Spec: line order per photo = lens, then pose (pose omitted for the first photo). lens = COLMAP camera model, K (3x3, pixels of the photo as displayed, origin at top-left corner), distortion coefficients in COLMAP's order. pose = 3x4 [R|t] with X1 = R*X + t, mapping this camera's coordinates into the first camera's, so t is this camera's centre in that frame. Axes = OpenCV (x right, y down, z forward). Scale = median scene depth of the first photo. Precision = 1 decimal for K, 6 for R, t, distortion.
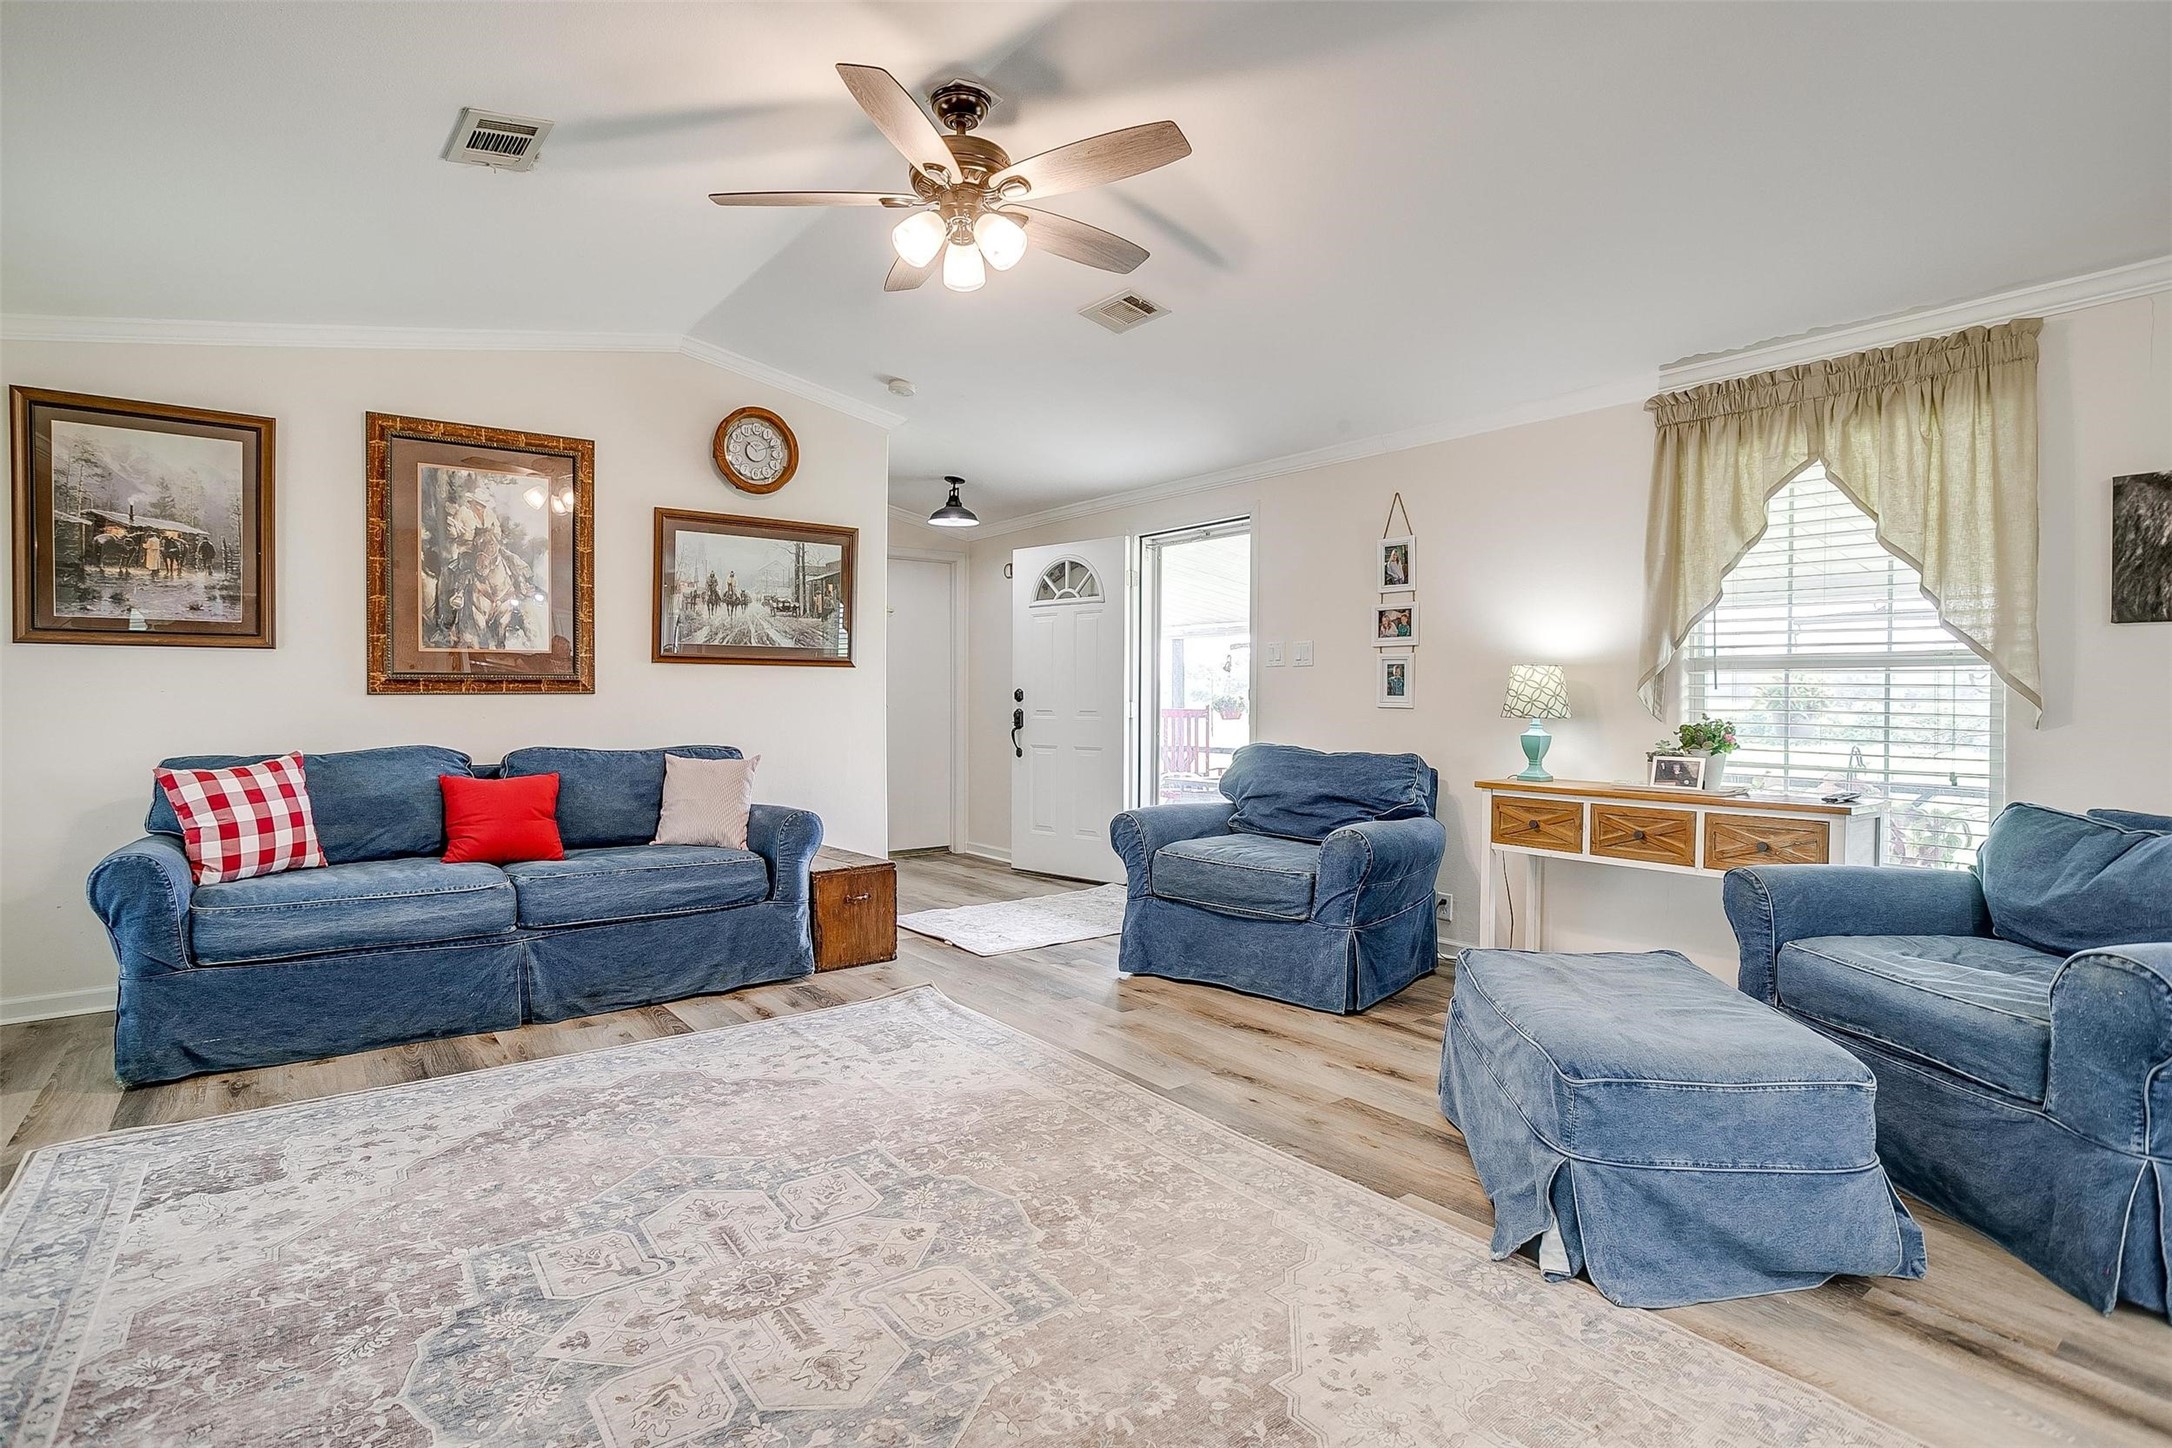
lens RADIAL K [[1062.7, 0, 1067.0], [0, 1062.7, 710.6], [0, 0, 1]] dist [-0.065120, 0.039912]
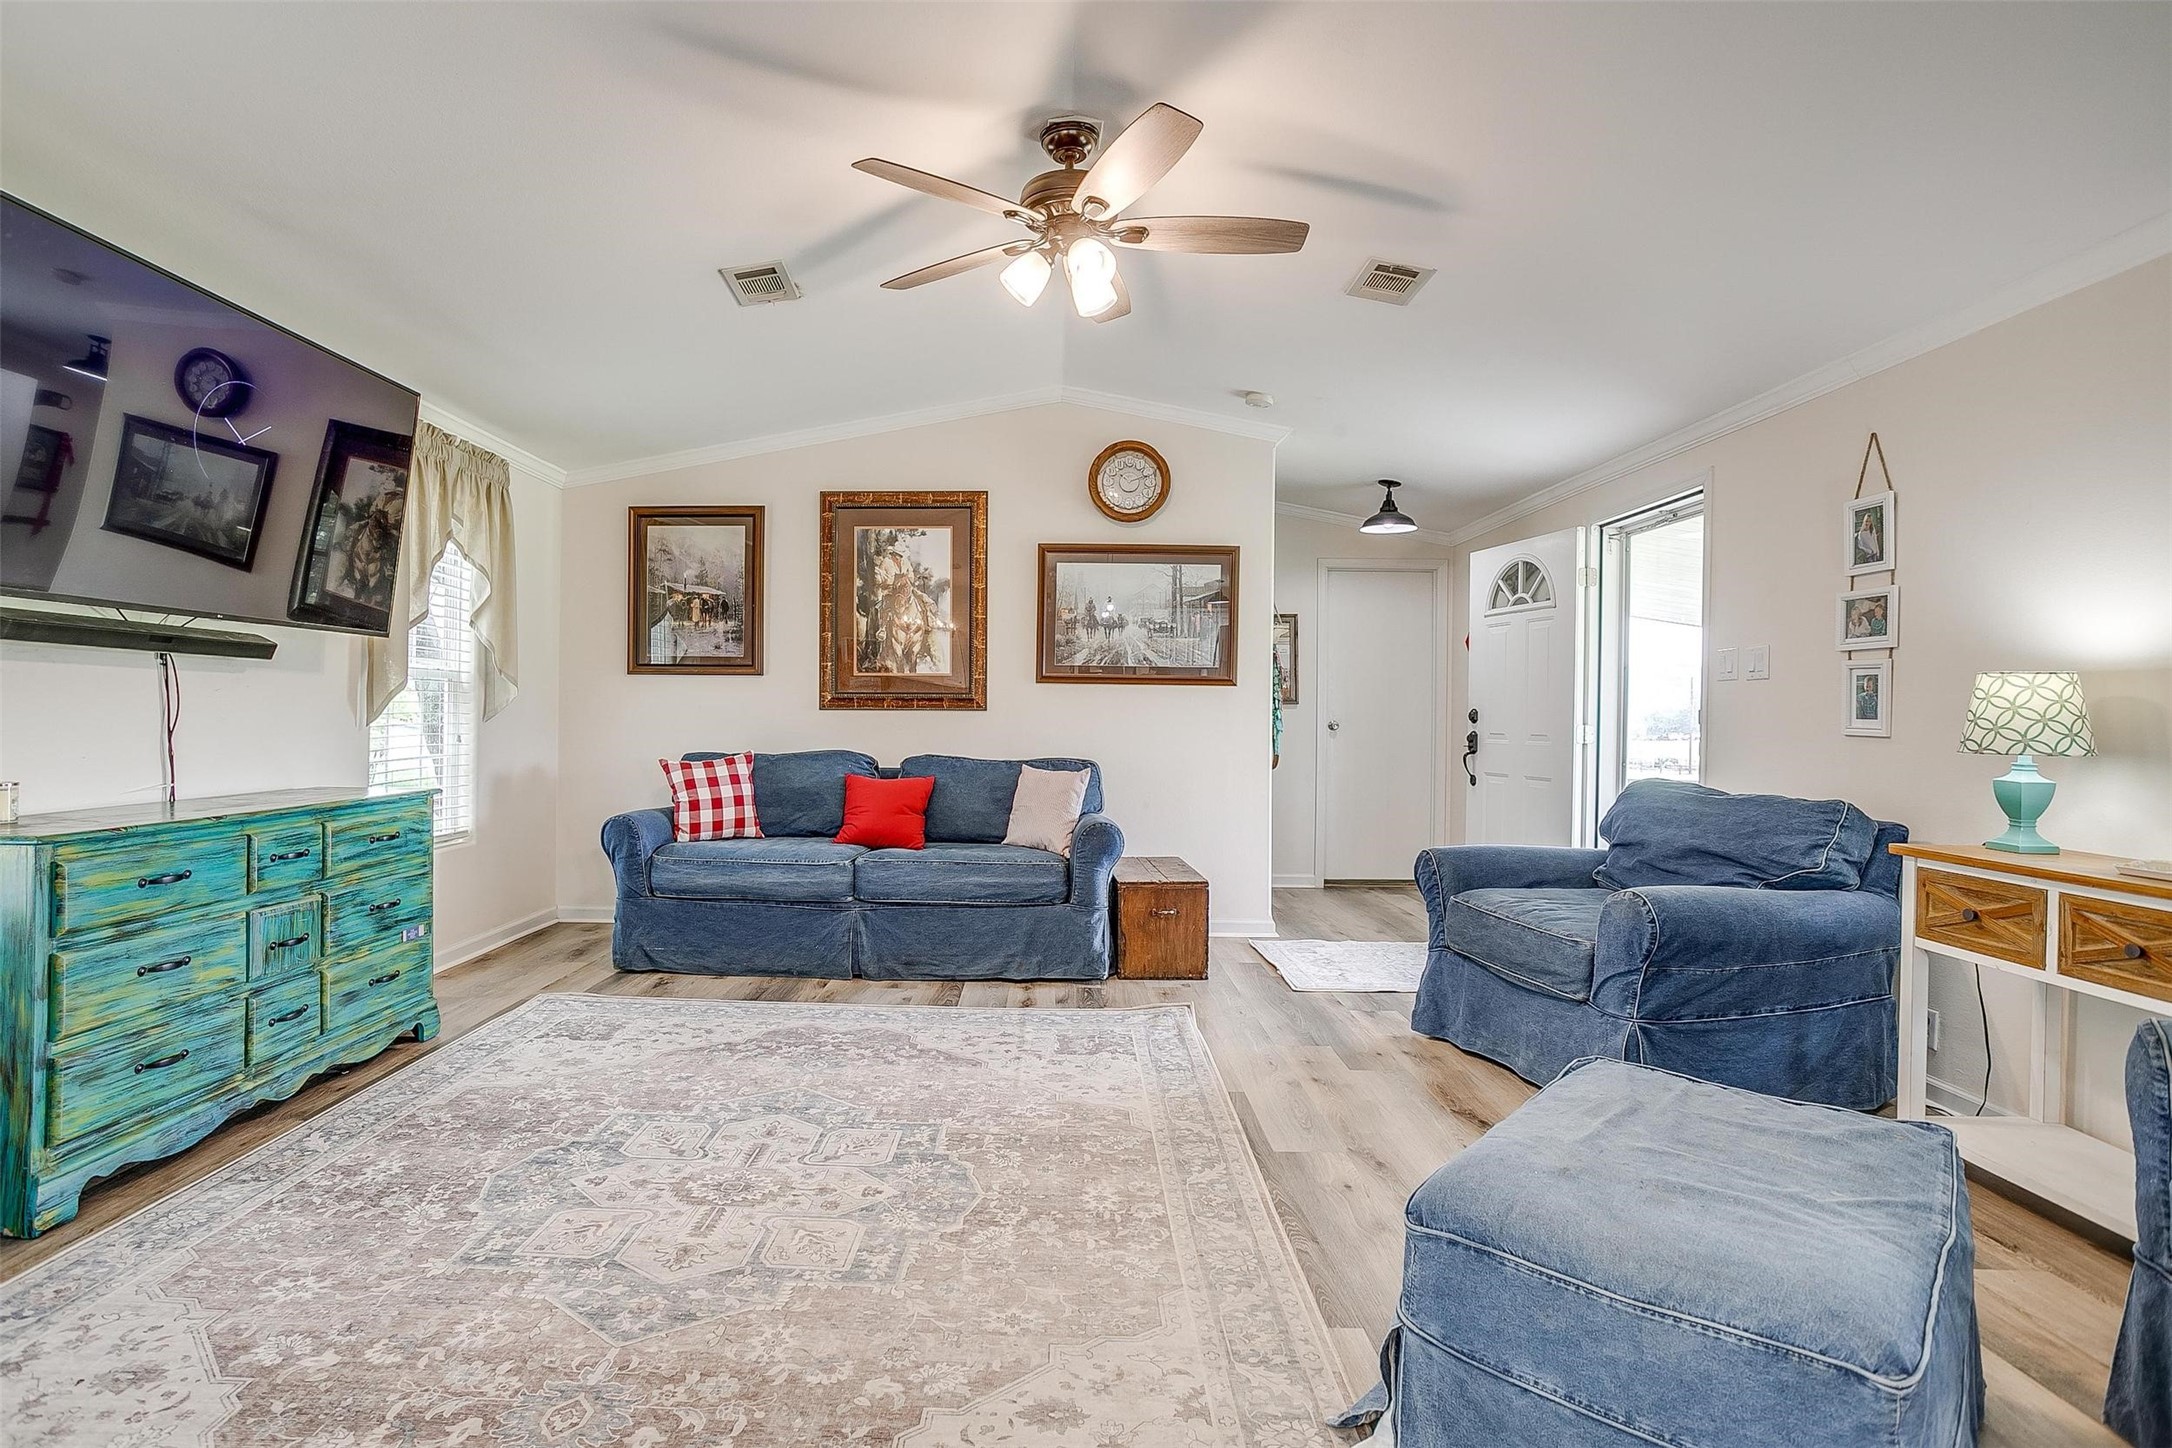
lens RADIAL K [[1084.0, 0, 1021.0], [0, 1084.0, 720.6], [0, 0, 1]] dist [-0.066575, 0.046851]
pose [[0.780265, 0.010957, -0.625353, 0.390619], [-0.017179, 0.999845, -0.003915, -0.000934], [0.625213, 0.013798, 0.780332, 0.114882]]
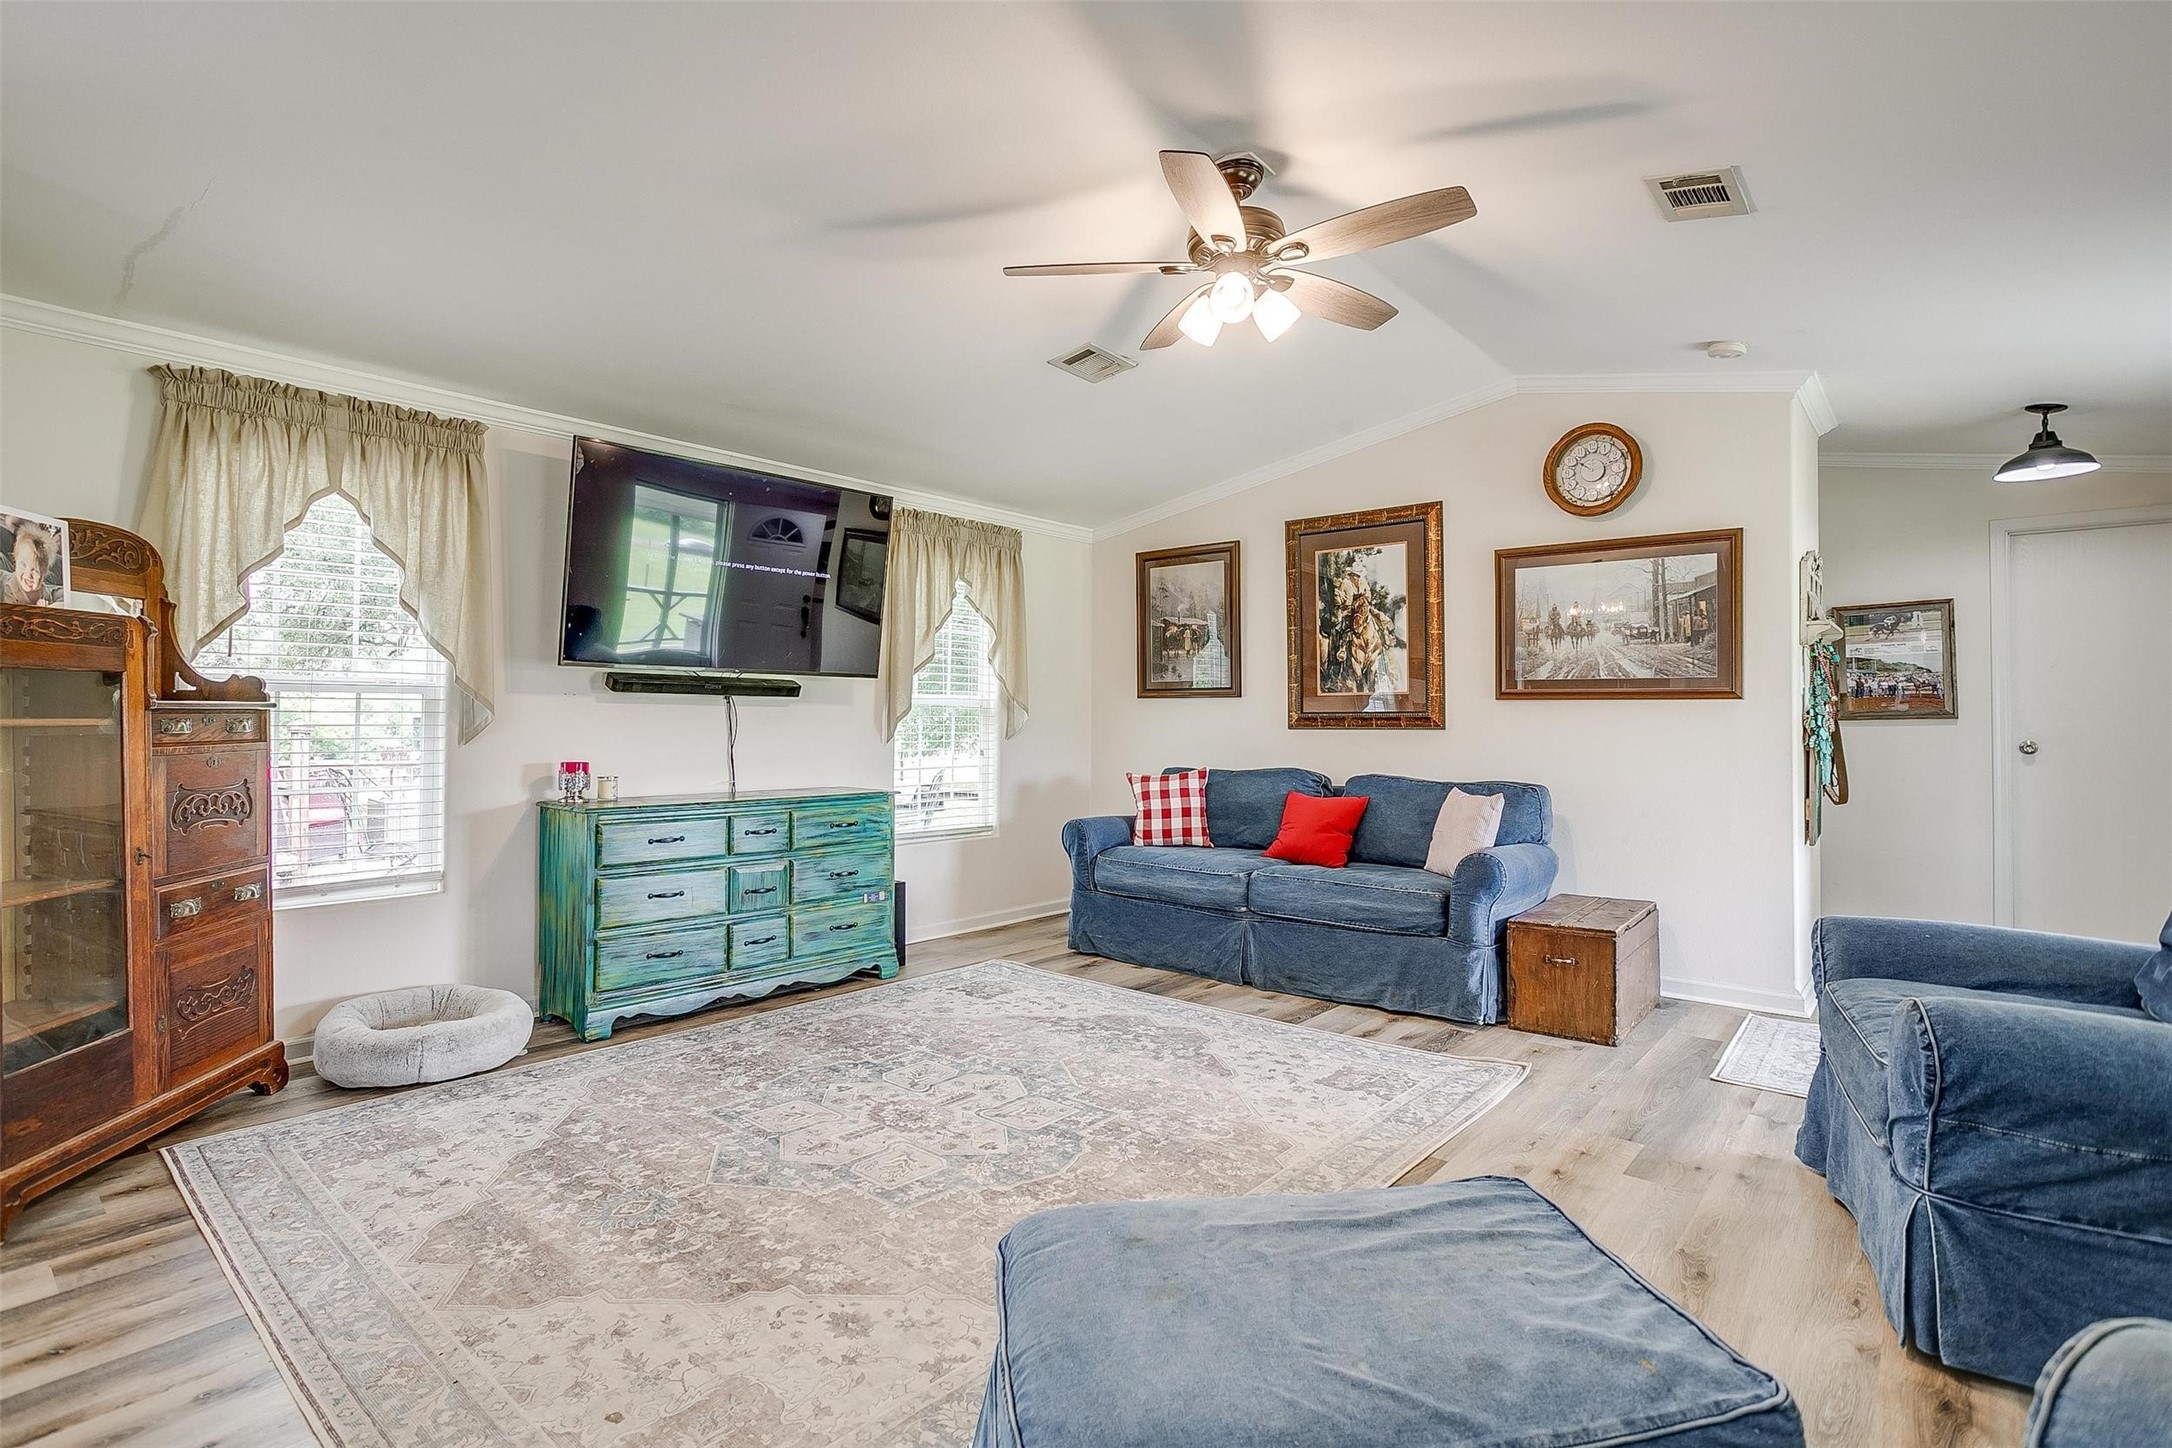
lens RADIAL K [[1062.7, 0, 1067.0], [0, 1062.7, 710.6], [0, 0, 1]] dist [-0.065120, 0.039912]
pose [[0.208522, -0.009652, -0.977970, 0.662832], [-0.017617, 0.999752, -0.013623, -0.016521], [0.977859, 0.020070, 0.208301, 0.461354]]
